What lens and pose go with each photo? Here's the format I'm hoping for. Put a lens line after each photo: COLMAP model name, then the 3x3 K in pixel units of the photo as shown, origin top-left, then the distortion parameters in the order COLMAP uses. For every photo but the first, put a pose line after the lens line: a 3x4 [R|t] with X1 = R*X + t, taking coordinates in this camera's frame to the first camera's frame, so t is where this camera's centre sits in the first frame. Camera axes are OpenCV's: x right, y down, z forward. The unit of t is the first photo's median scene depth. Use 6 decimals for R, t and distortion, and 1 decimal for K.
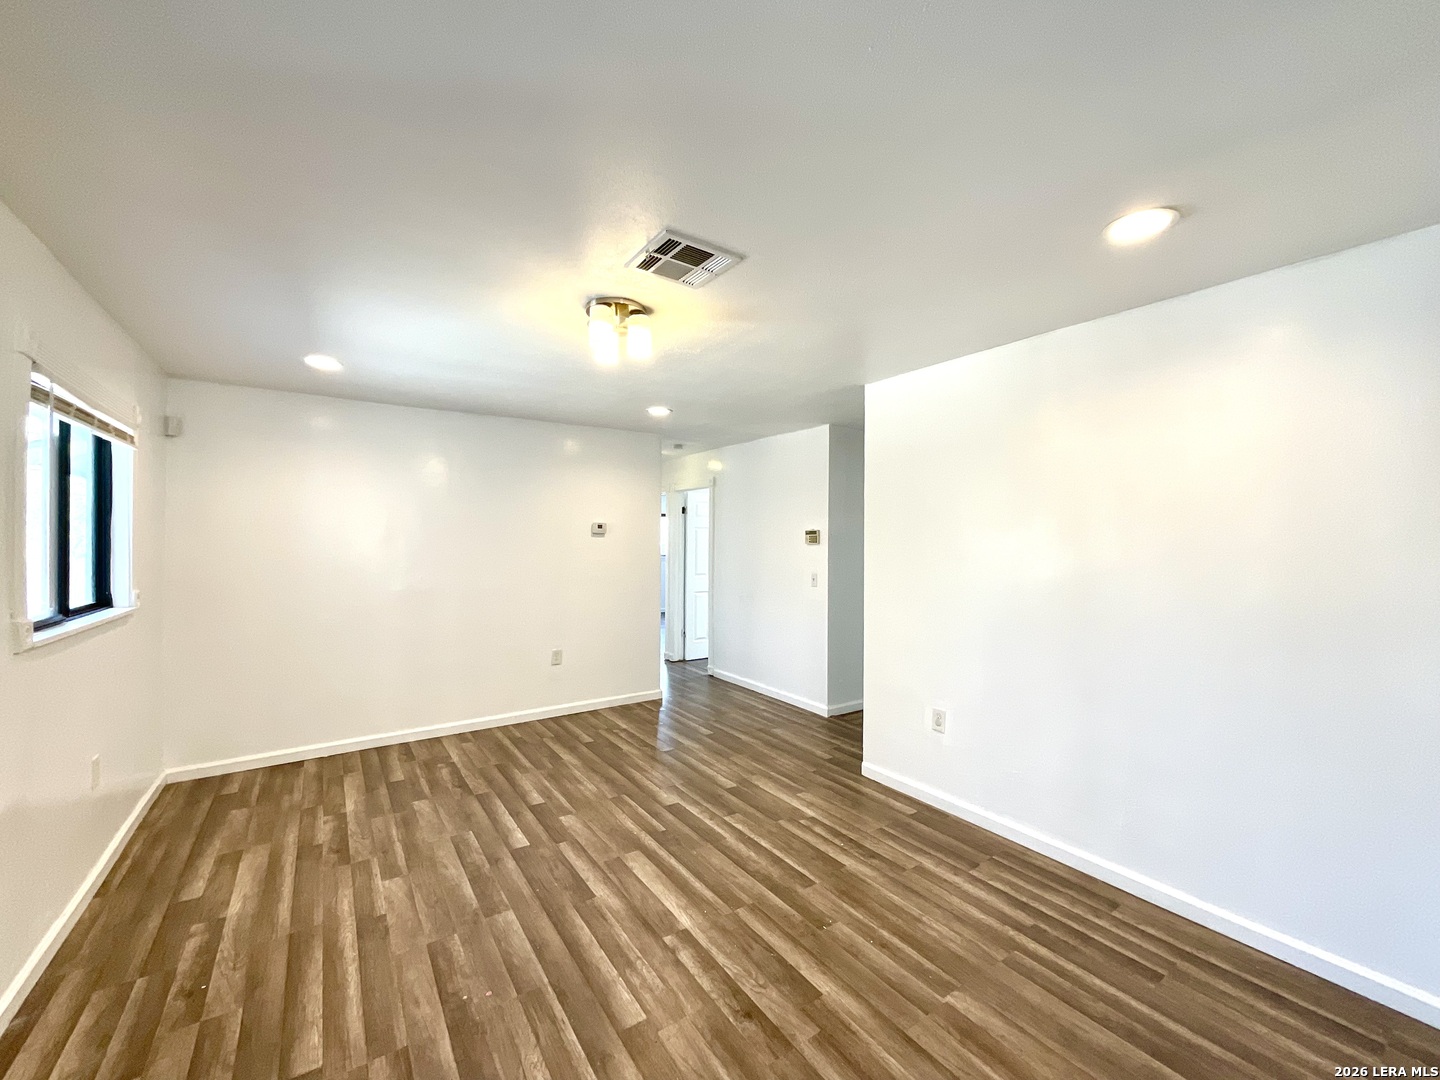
lens RADIAL K [[578.8, 0, 717.8], [0, 578.8, 542.9], [0, 0, 1]] dist [-0.000464, -0.000083]
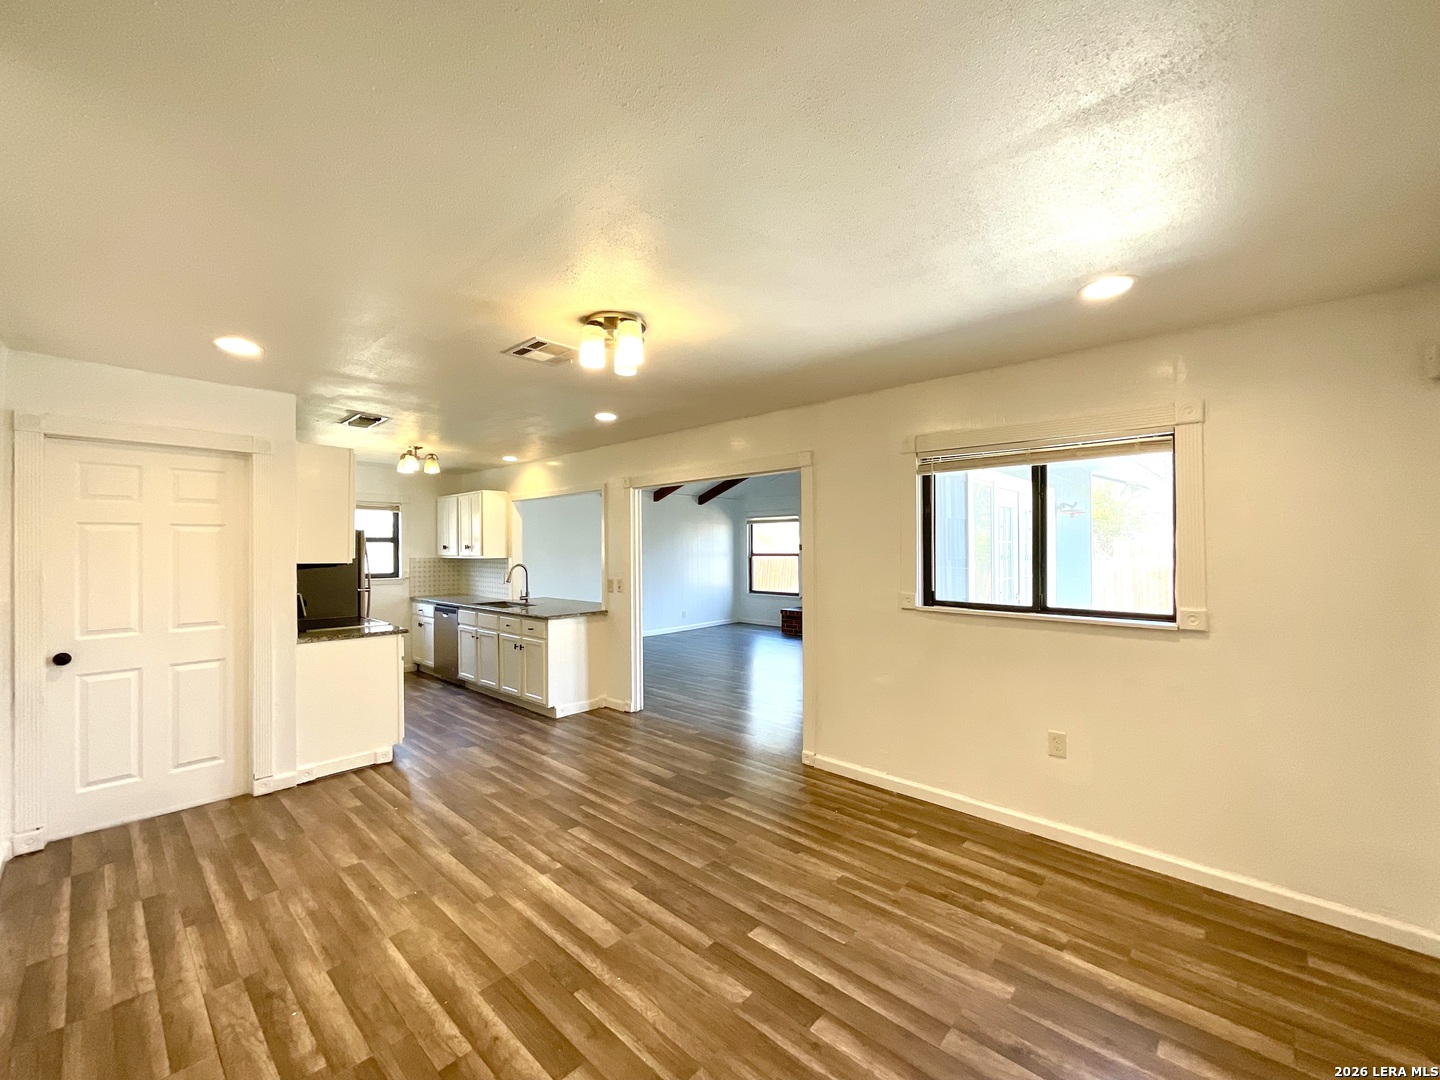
lens RADIAL K [[578.8, 0, 717.8], [0, 578.8, 542.9], [0, 0, 1]] dist [-0.000464, -0.000083]
pose [[-0.973120, -0.003385, -0.230272, -0.107250], [-0.002704, 0.999991, -0.003273, -0.014323], [0.230281, -0.002563, -0.973121, 1.872310]]
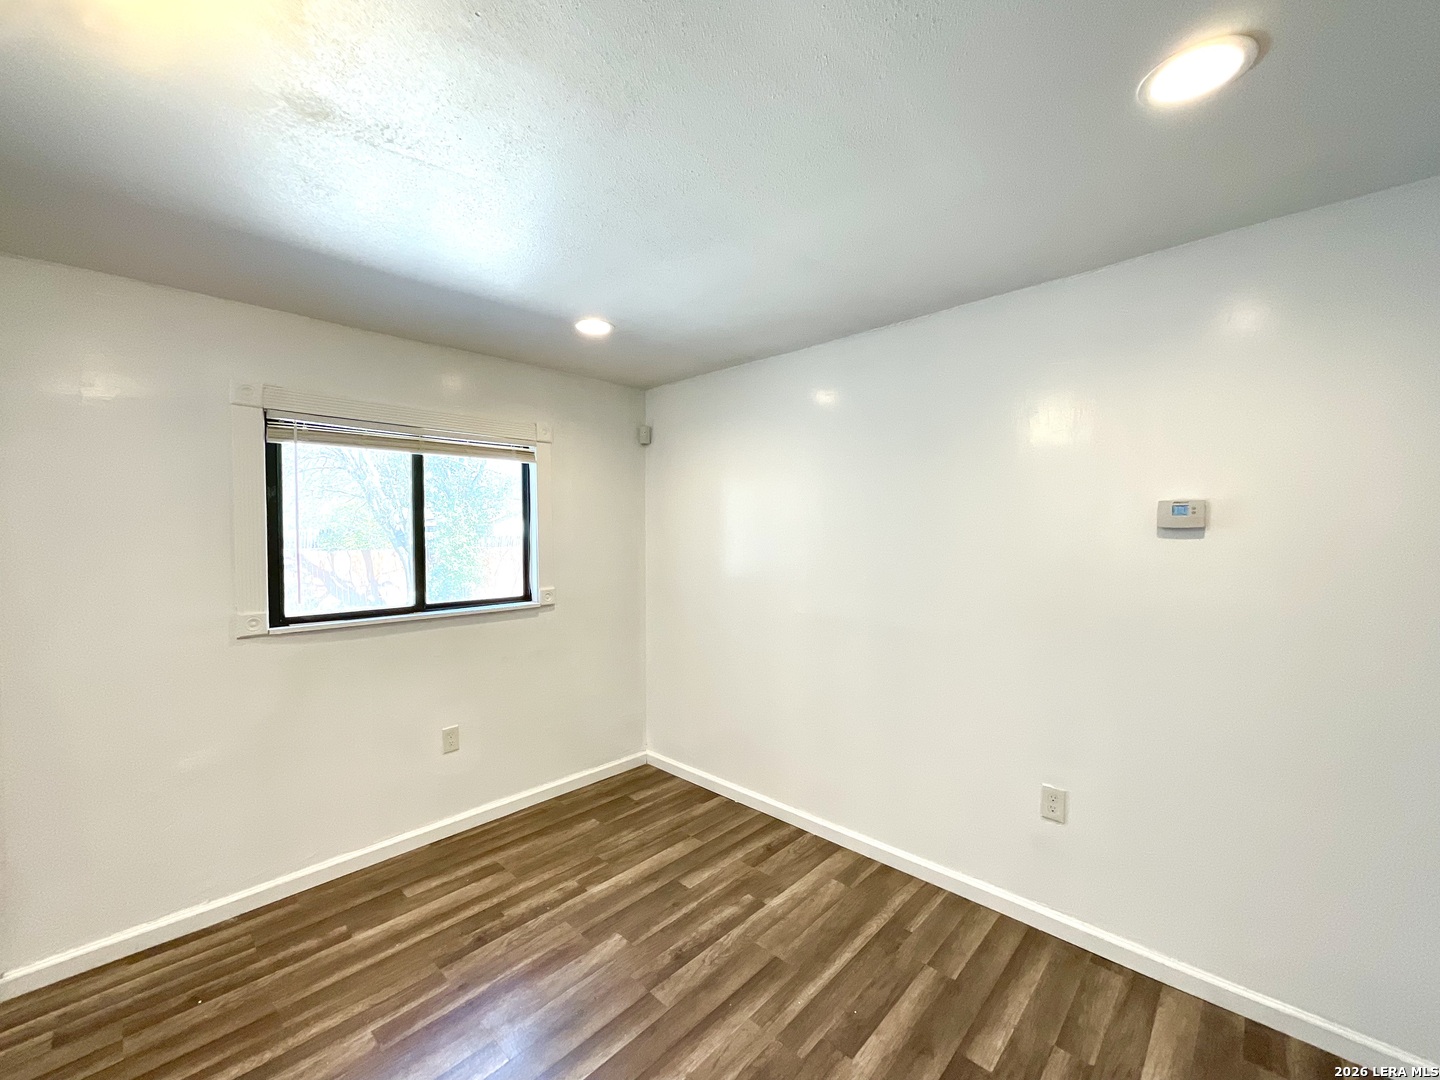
lens RADIAL K [[577.1, 0, 721.4], [0, 577.1, 548.9], [0, 0, 1]] dist [0.001481, -0.000172]
pose [[0.213713, 0.026004, -0.976550, 0.184528], [0.002566, 0.999627, 0.027180, -0.026787], [0.976893, -0.008314, 0.213567, 1.208631]]
